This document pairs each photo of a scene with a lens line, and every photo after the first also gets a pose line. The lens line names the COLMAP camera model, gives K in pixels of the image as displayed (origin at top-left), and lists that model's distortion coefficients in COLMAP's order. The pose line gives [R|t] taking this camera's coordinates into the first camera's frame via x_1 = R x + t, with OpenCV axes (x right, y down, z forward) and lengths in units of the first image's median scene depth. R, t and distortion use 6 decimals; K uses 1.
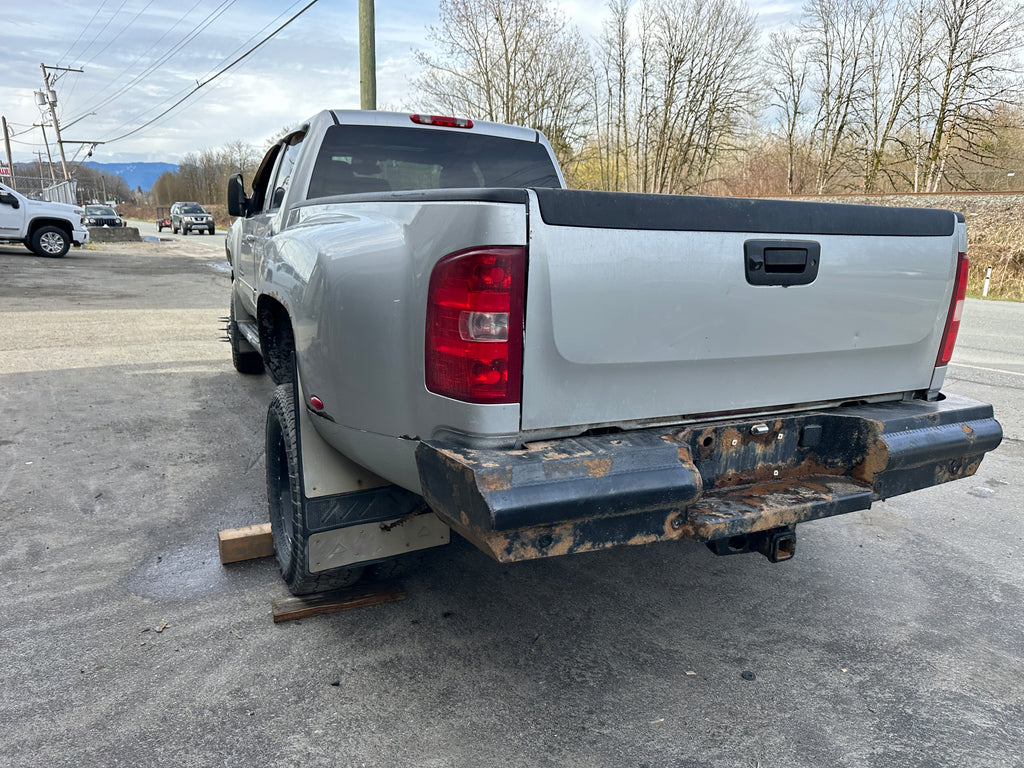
lens RADIAL K [[716.4, 0, 505.3], [0, 716.4, 387.9], [0, 0, 1]] dist [0.036423, -0.045421]
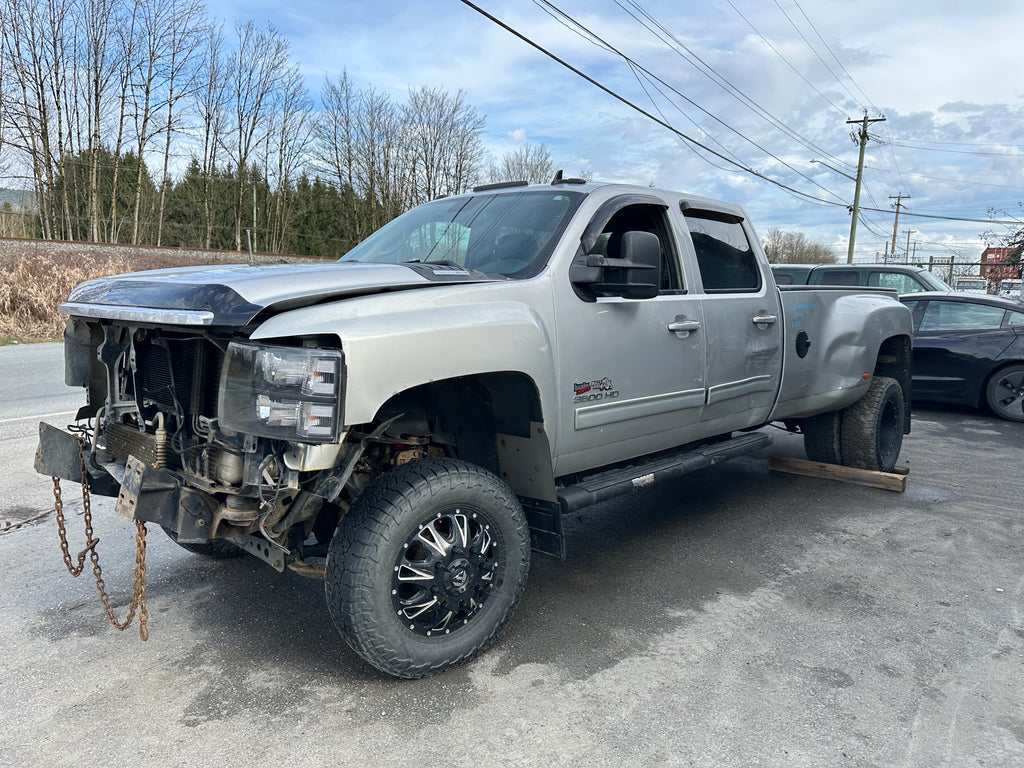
lens RADIAL K [[713.3, 0, 516.0], [0, 713.3, 387.0], [0, 0, 1]] dist [0.065667, -0.089744]
pose [[-0.358810, -0.153188, 0.920754, -0.141388], [0.183505, 0.955613, 0.230498, -0.050747], [-0.915195, 0.251669, -0.314772, 0.203379]]
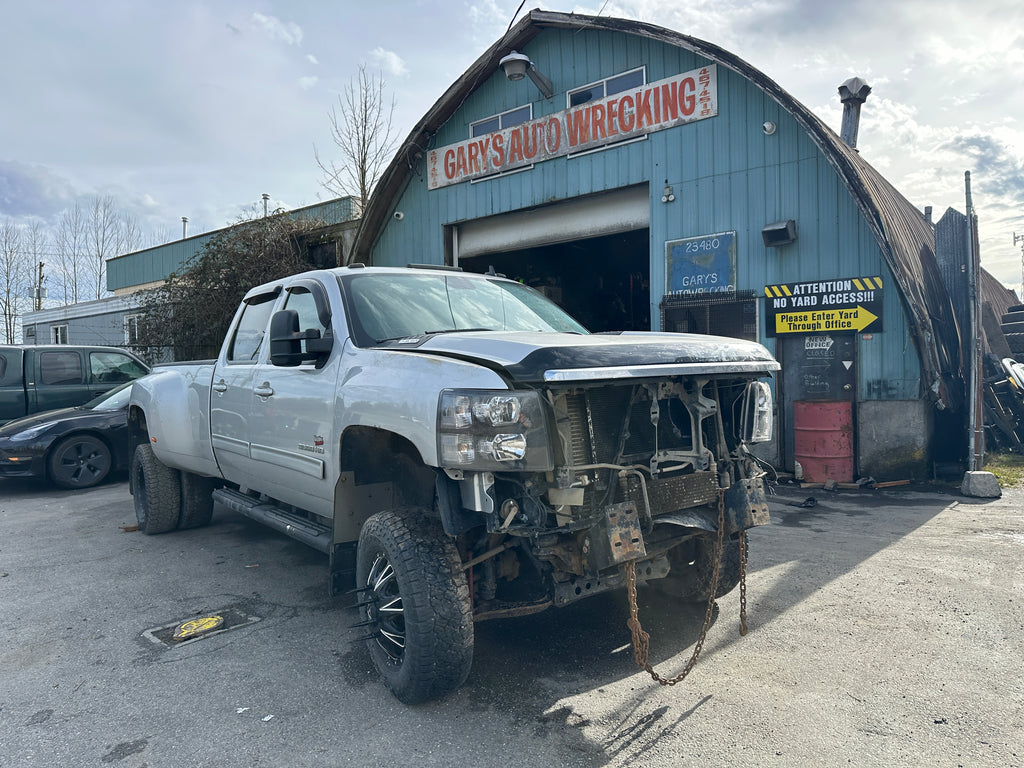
lens RADIAL K [[717.5, 0, 513.6], [0, 717.5, 381.6], [0, 0, 1]] dist [0.050623, -0.070870]
pose [[-0.981011, 0.004296, -0.193906, -0.018702], [-0.041459, 0.972002, 0.231287, -0.066113], [0.189470, 0.234934, -0.953366, 0.294033]]
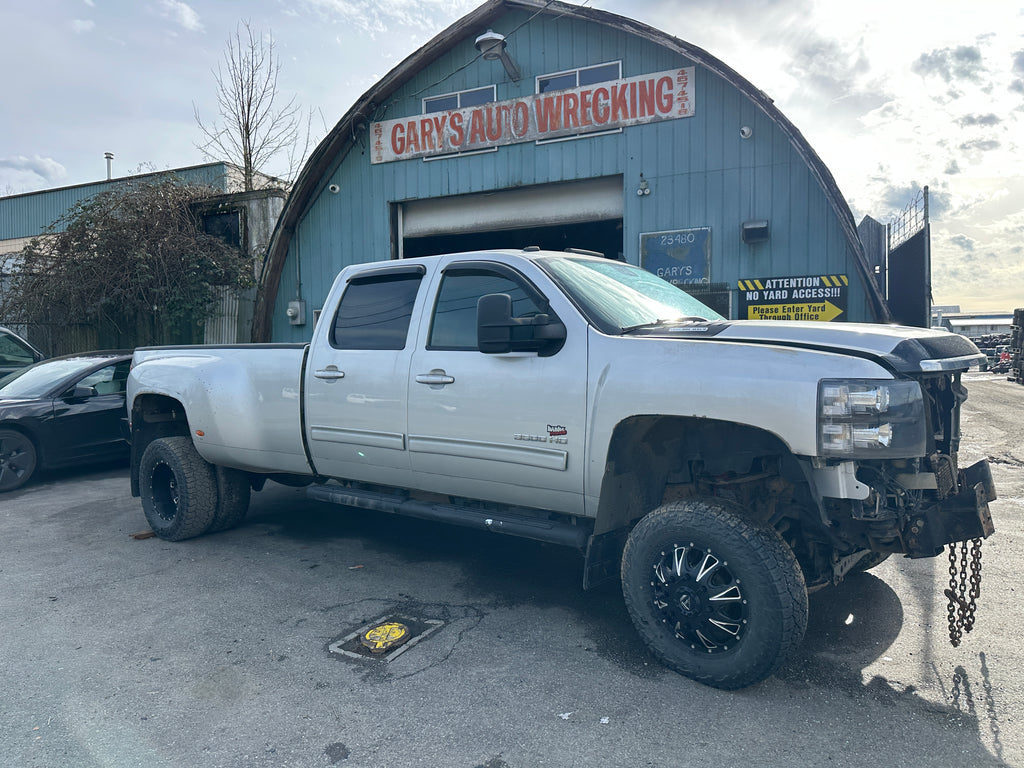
lens RADIAL K [[715.1, 0, 516.5], [0, 715.1, 381.0], [0, 0, 1]] dist [0.071049, -0.104177]
pose [[-0.898508, 0.009596, -0.438853, 0.037628], [-0.103571, 0.966899, 0.233193, -0.061904], [0.426564, 0.254978, -0.867773, 0.273617]]
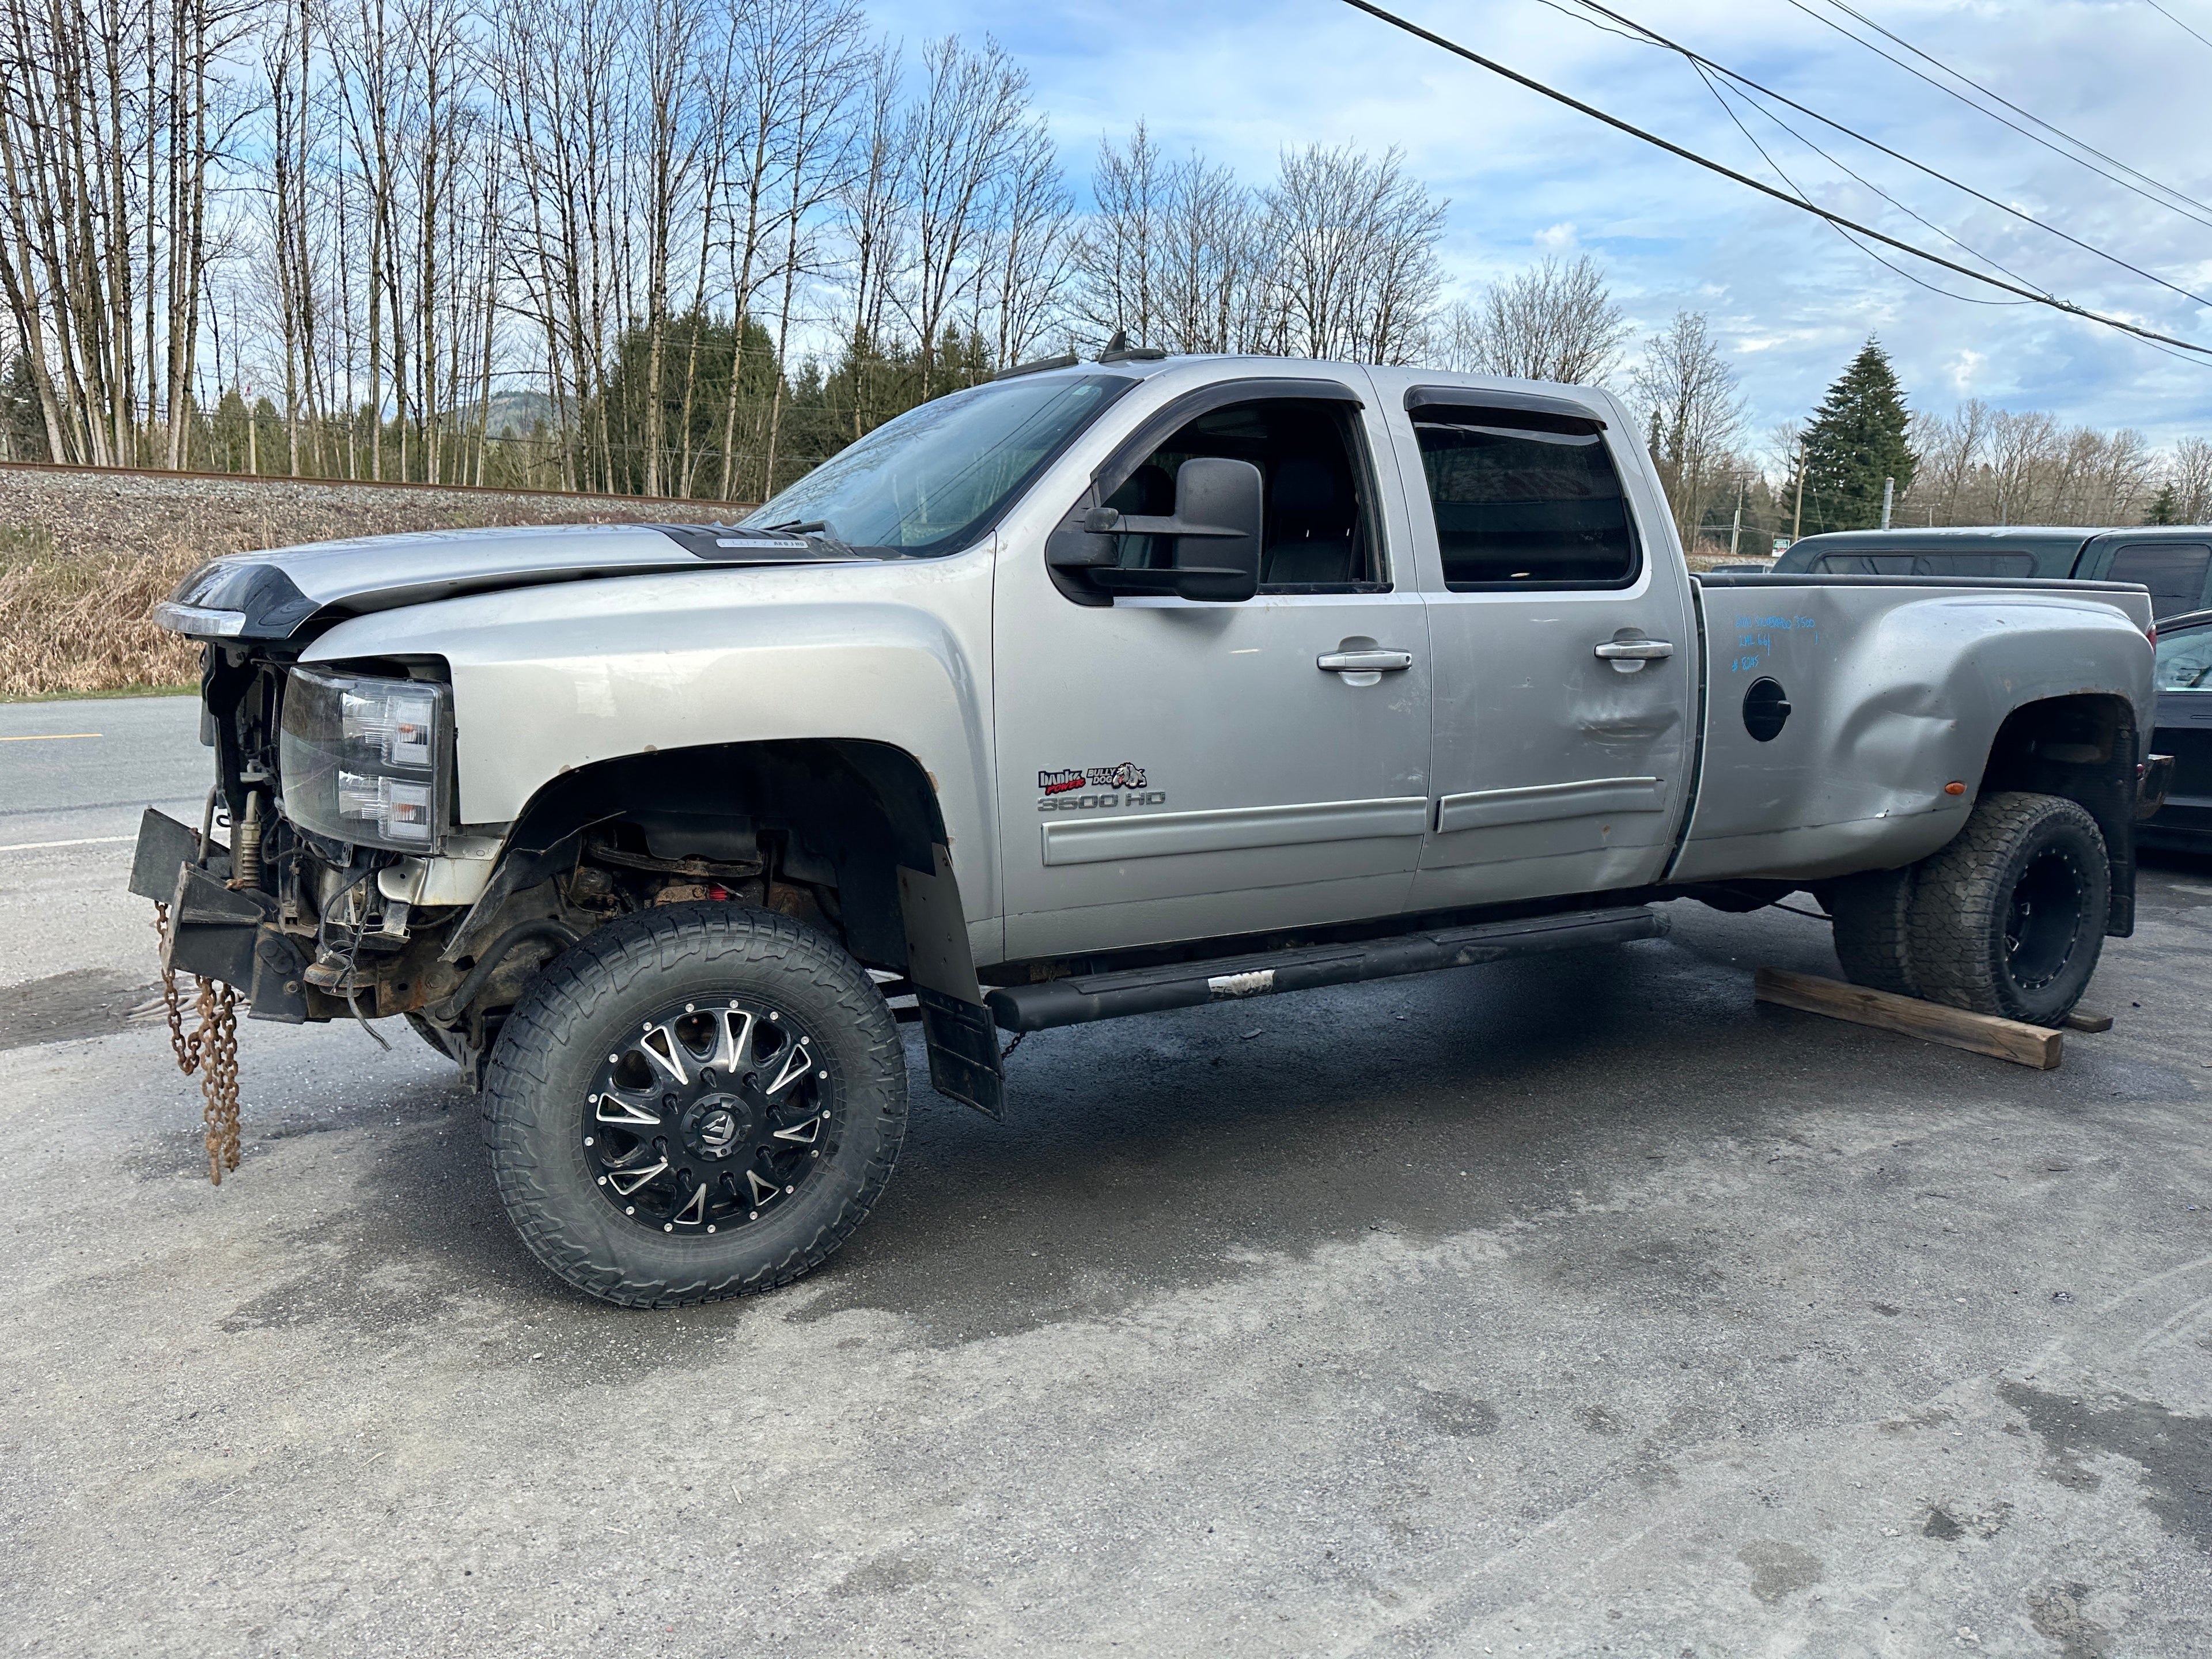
lens RADIAL K [[1542.3, 0, 1123.6], [0, 1542.3, 827.7], [0, 0, 1]] dist [0.046427, -0.058648]
pose [[-0.110928, -0.180619, 0.977278, -0.155795], [0.199024, 0.959389, 0.199903, -0.043935], [-0.973696, 0.216676, -0.070476, 0.171204]]
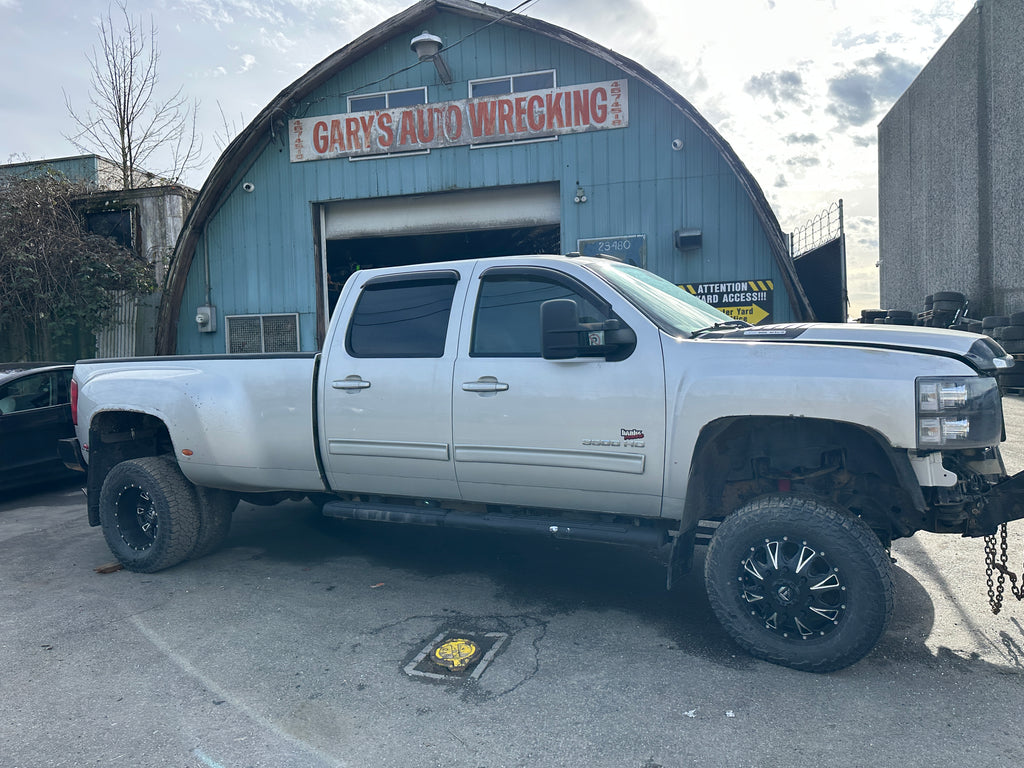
lens RADIAL K [[714.0, 0, 517.5], [0, 714.0, 383.9], [0, 0, 1]] dist [0.051347, -0.064335]
pose [[-0.801134, 0.030874, -0.597688, 0.061844], [-0.120255, 0.969997, 0.211294, -0.058784], [0.586279, 0.241150, -0.773385, 0.257857]]
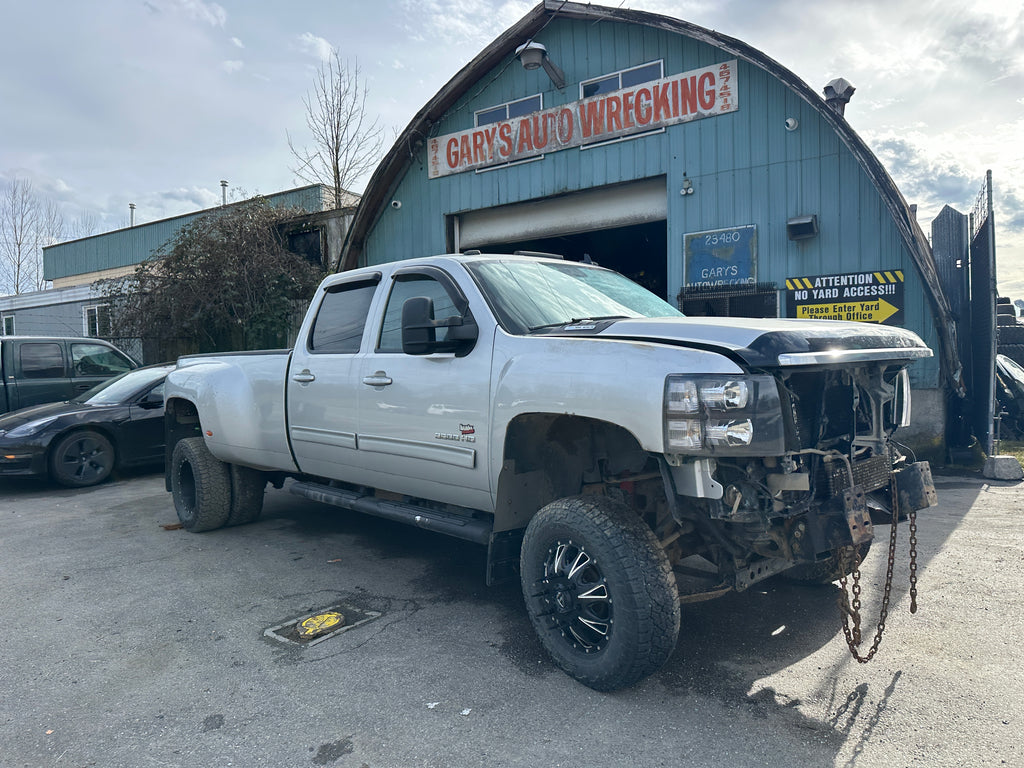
lens RADIAL K [[719.0, 0, 514.0], [0, 719.0, 384.3], [0, 0, 1]] dist [0.039136, -0.050616]
pose [[-0.959931, 0.010874, -0.280024, 0.010835], [-0.058609, 0.969358, 0.238556, -0.063456], [0.274038, 0.245410, -0.929880, 0.286371]]
